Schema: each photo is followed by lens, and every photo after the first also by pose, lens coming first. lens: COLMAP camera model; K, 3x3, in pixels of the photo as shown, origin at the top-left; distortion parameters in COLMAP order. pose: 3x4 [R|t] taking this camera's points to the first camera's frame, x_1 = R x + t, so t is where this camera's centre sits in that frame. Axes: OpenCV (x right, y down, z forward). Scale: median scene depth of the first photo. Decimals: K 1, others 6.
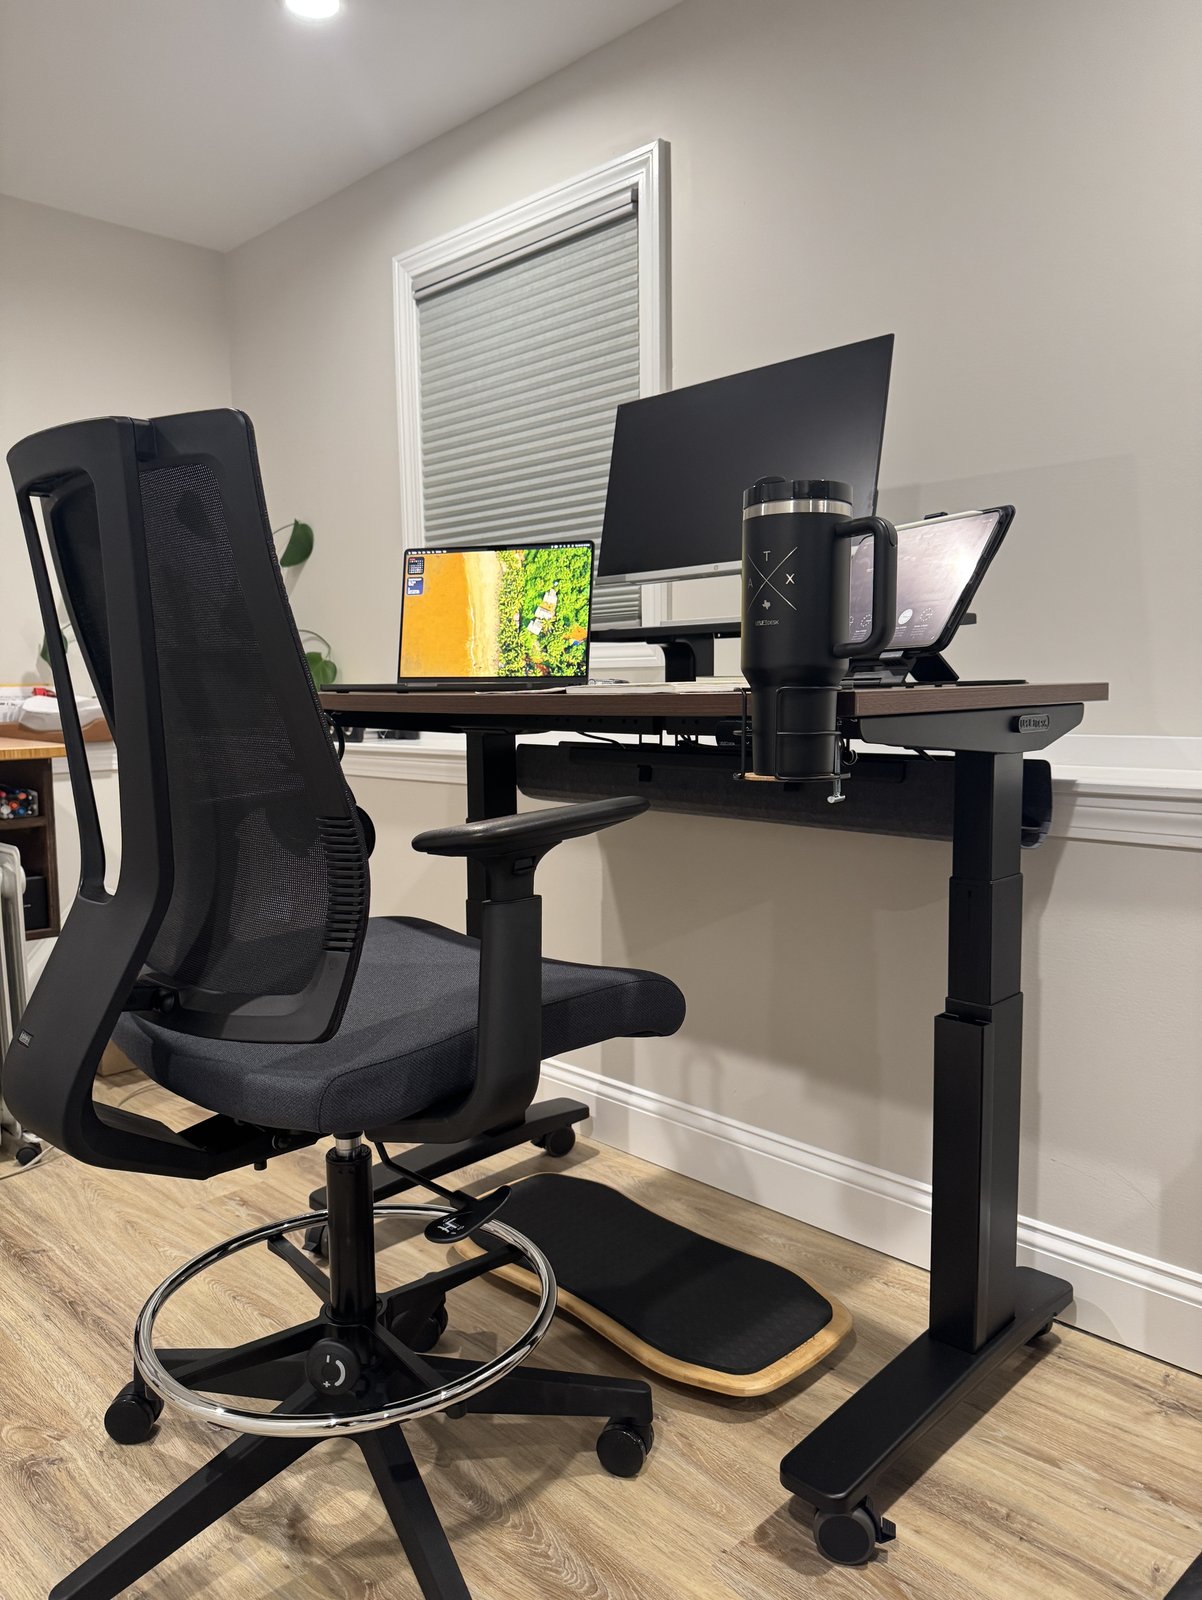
lens RADIAL K [[1161.2, 0, 601.0], [0, 1161.2, 800.0], [0, 0, 1]] dist [0.098800, -0.116149]
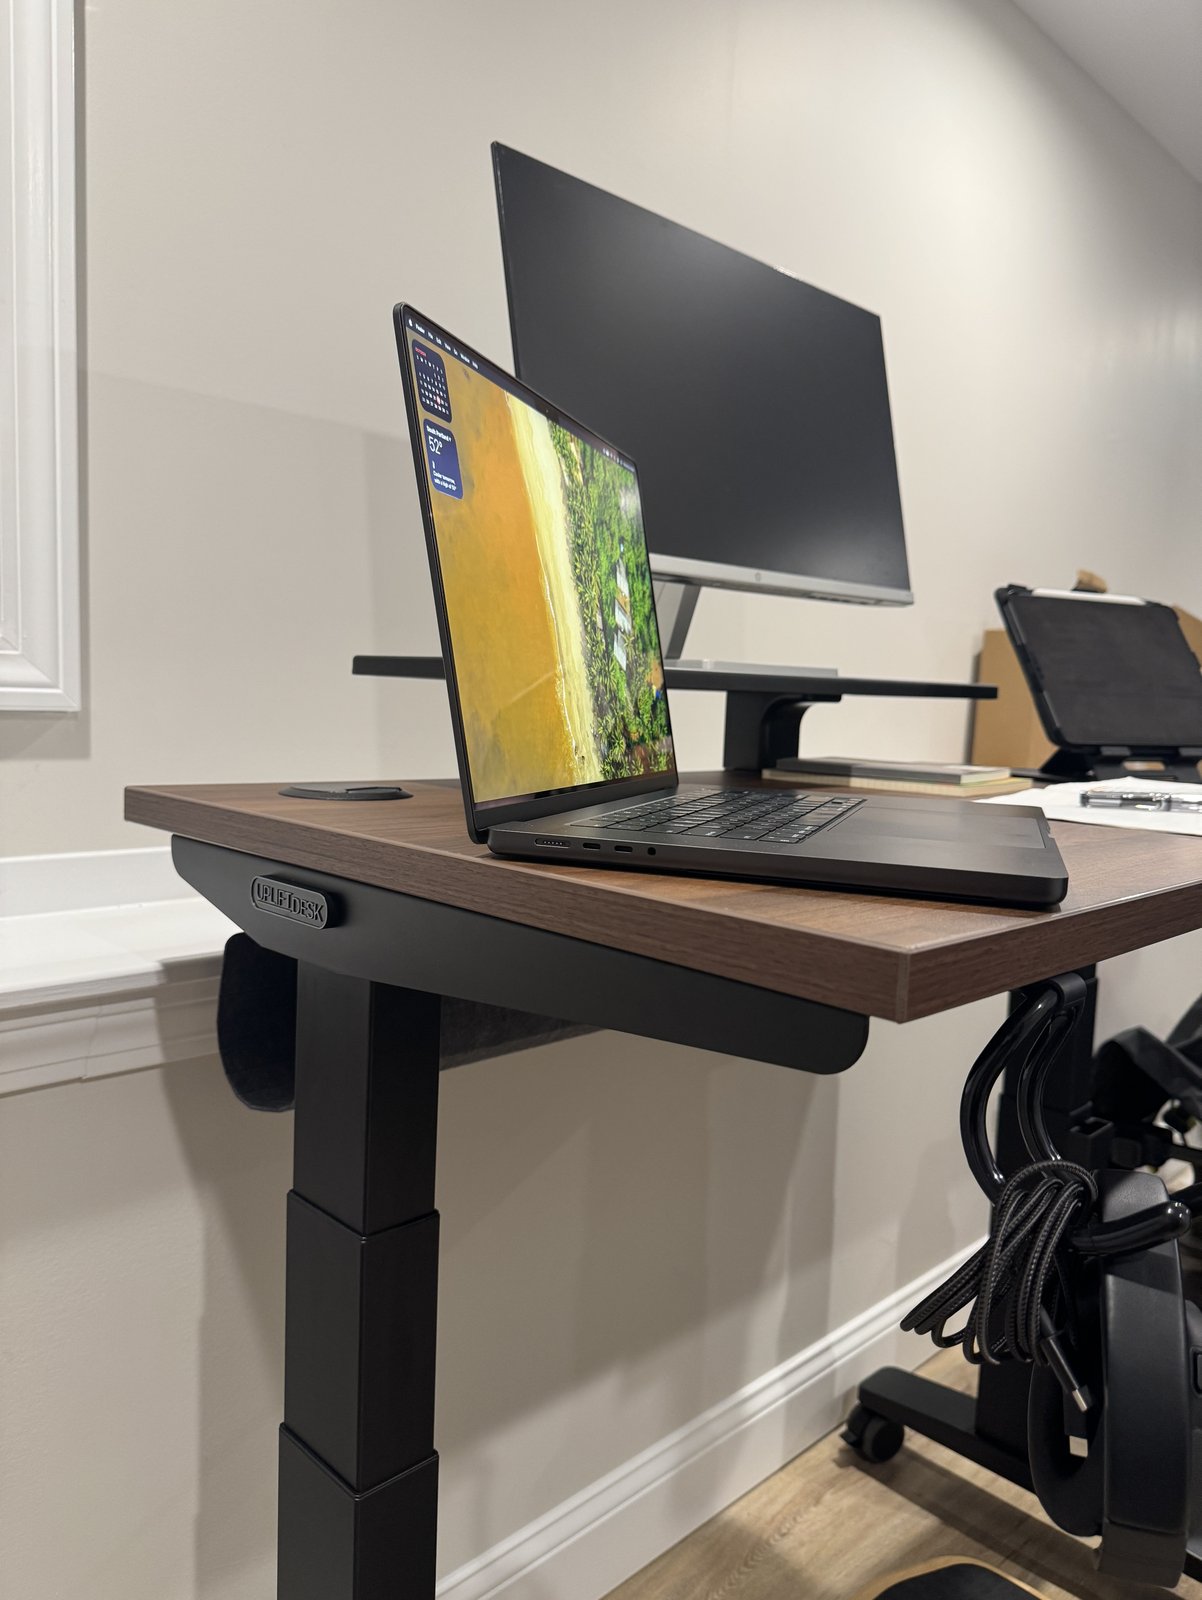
lens RADIAL K [[1135.4, 0, 610.5], [0, 1135.4, 818.4], [0, 0, 1]] dist [0.102942, -0.120298]
pose [[0.008587, -0.094069, 0.995529, -0.443159], [0.071831, 0.993052, 0.093215, -0.127982], [-0.997380, 0.070709, 0.015284, 0.997594]]
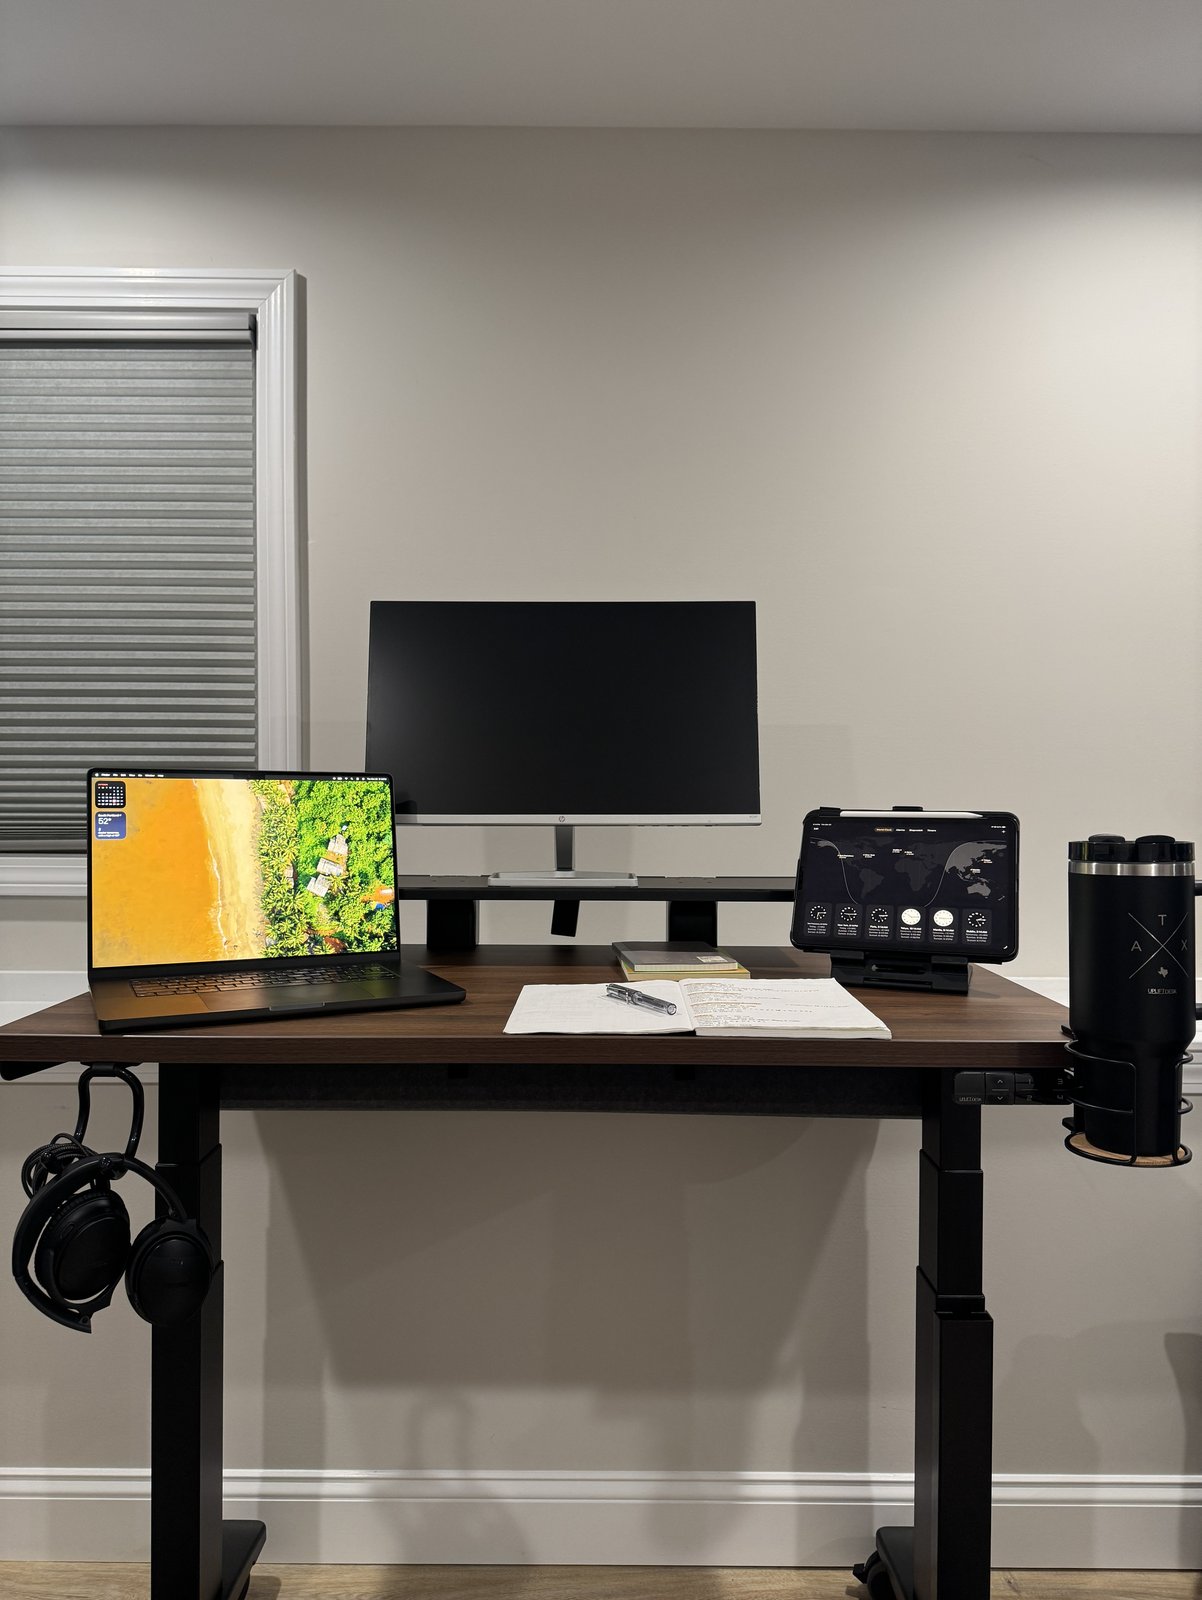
lens RADIAL K [[1135.4, 0, 610.5], [0, 1135.4, 818.4], [0, 0, 1]] dist [0.102942, -0.120298]
pose [[0.710002, -0.000405, 0.704200, -0.428972], [0.058737, 0.996549, -0.058648, -0.137719], [-0.701746, 0.083003, 0.707576, 0.360764]]
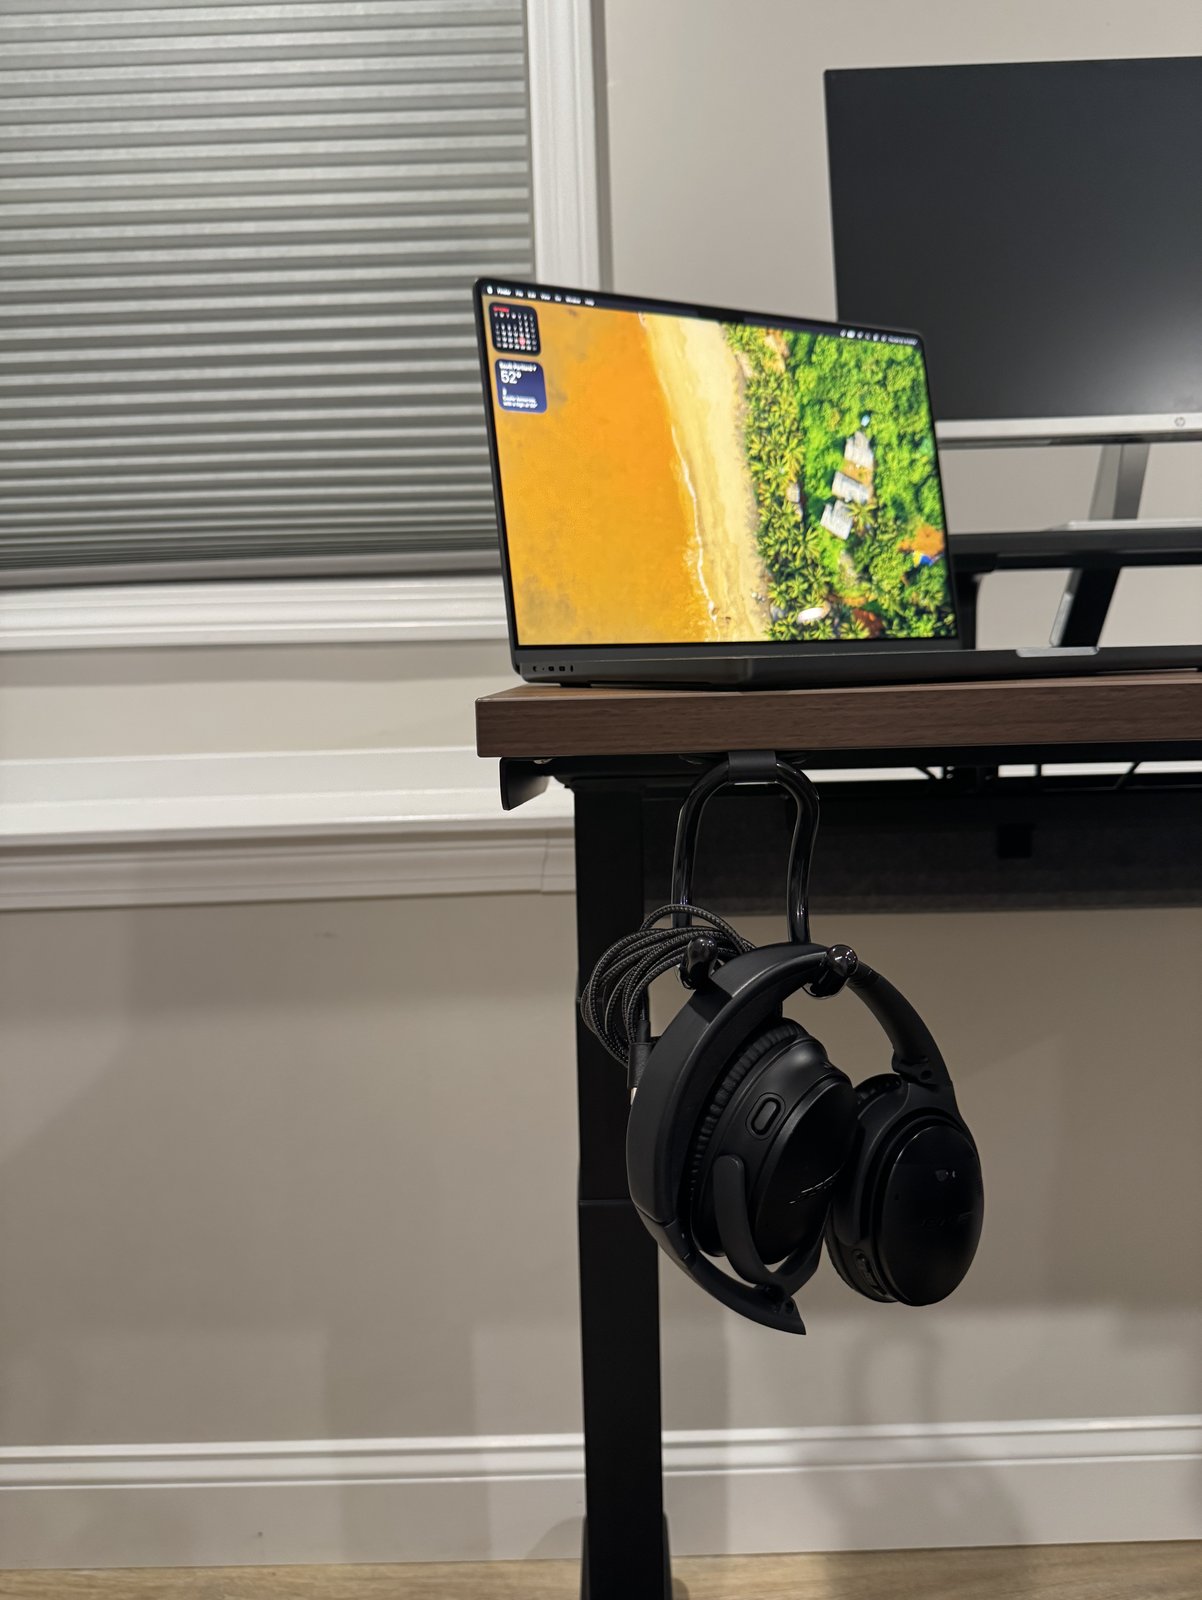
lens RADIAL K [[1143.6, 0, 603.8], [0, 1143.6, 796.0], [0, 0, 1]] dist [0.039935, -0.051688]
pose [[0.712014, -0.092713, 0.696018, -0.406765], [0.095346, 0.994829, 0.034978, -0.073129], [-0.695662, 0.041457, 0.717172, 0.766599]]
